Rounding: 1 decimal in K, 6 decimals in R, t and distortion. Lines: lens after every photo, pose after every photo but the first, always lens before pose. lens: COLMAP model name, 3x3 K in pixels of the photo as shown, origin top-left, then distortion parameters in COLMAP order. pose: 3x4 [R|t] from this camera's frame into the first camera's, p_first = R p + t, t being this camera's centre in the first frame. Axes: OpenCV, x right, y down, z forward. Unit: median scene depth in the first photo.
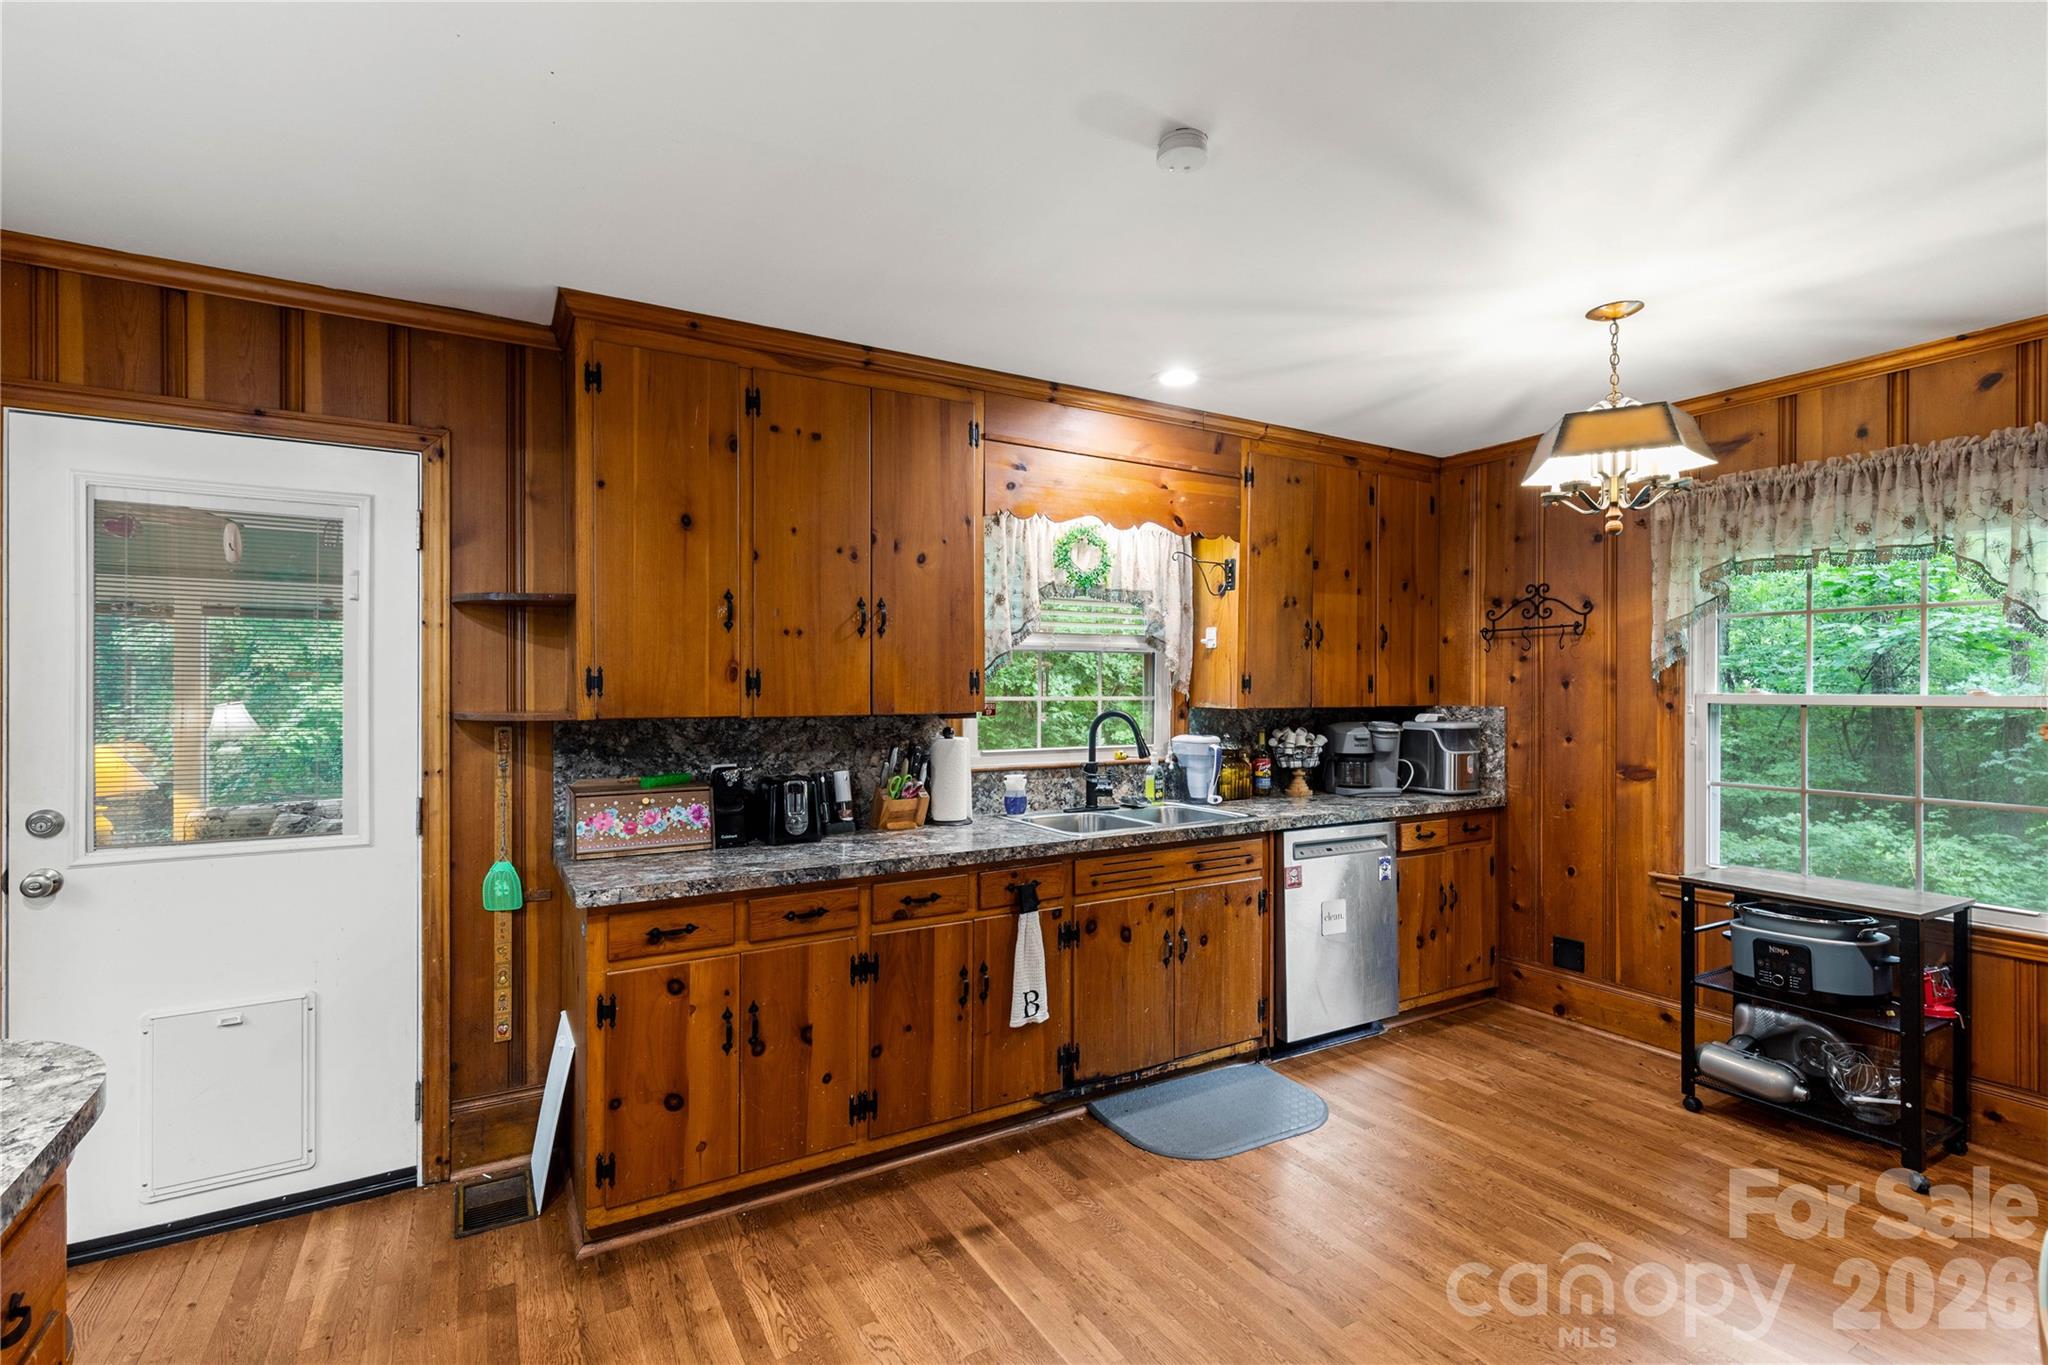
lens RADIAL K [[924.4, 0, 1006.4], [0, 924.4, 687.9], [0, 0, 1]] dist [0.002970, 0.000279]
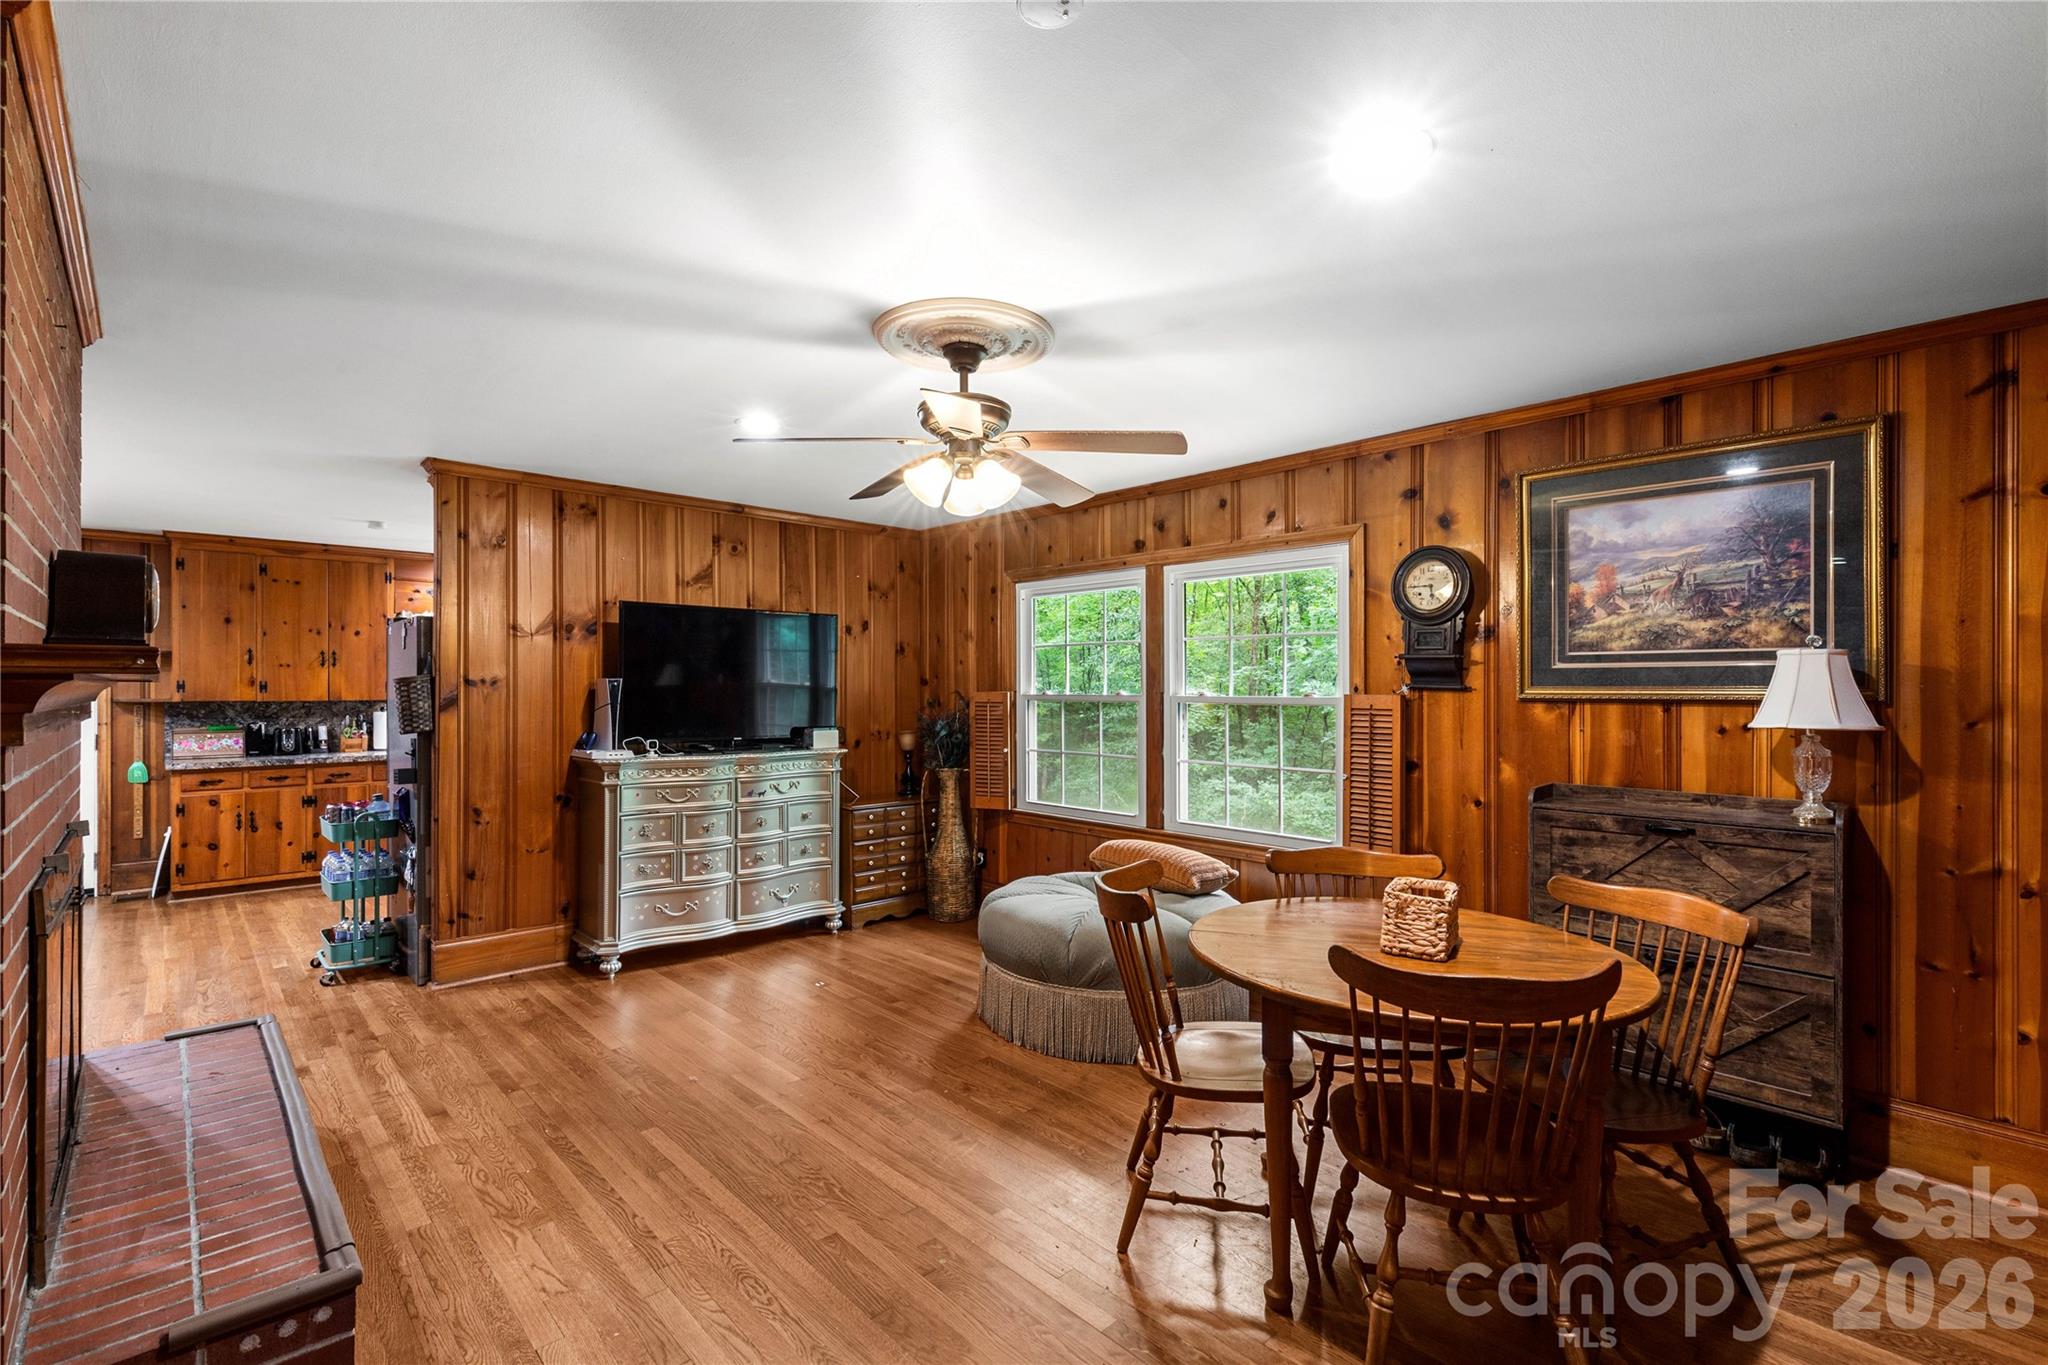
lens RADIAL K [[924.4, 0, 1017.5], [0, 924.4, 690.8], [0, 0, 1]] dist [0.002970, 0.000279]
pose [[0.975140, 0.002642, 0.221574, 1.127583], [-0.003296, 0.999991, 0.002584, -0.008216], [-0.221565, -0.003250, 0.975140, -1.816851]]
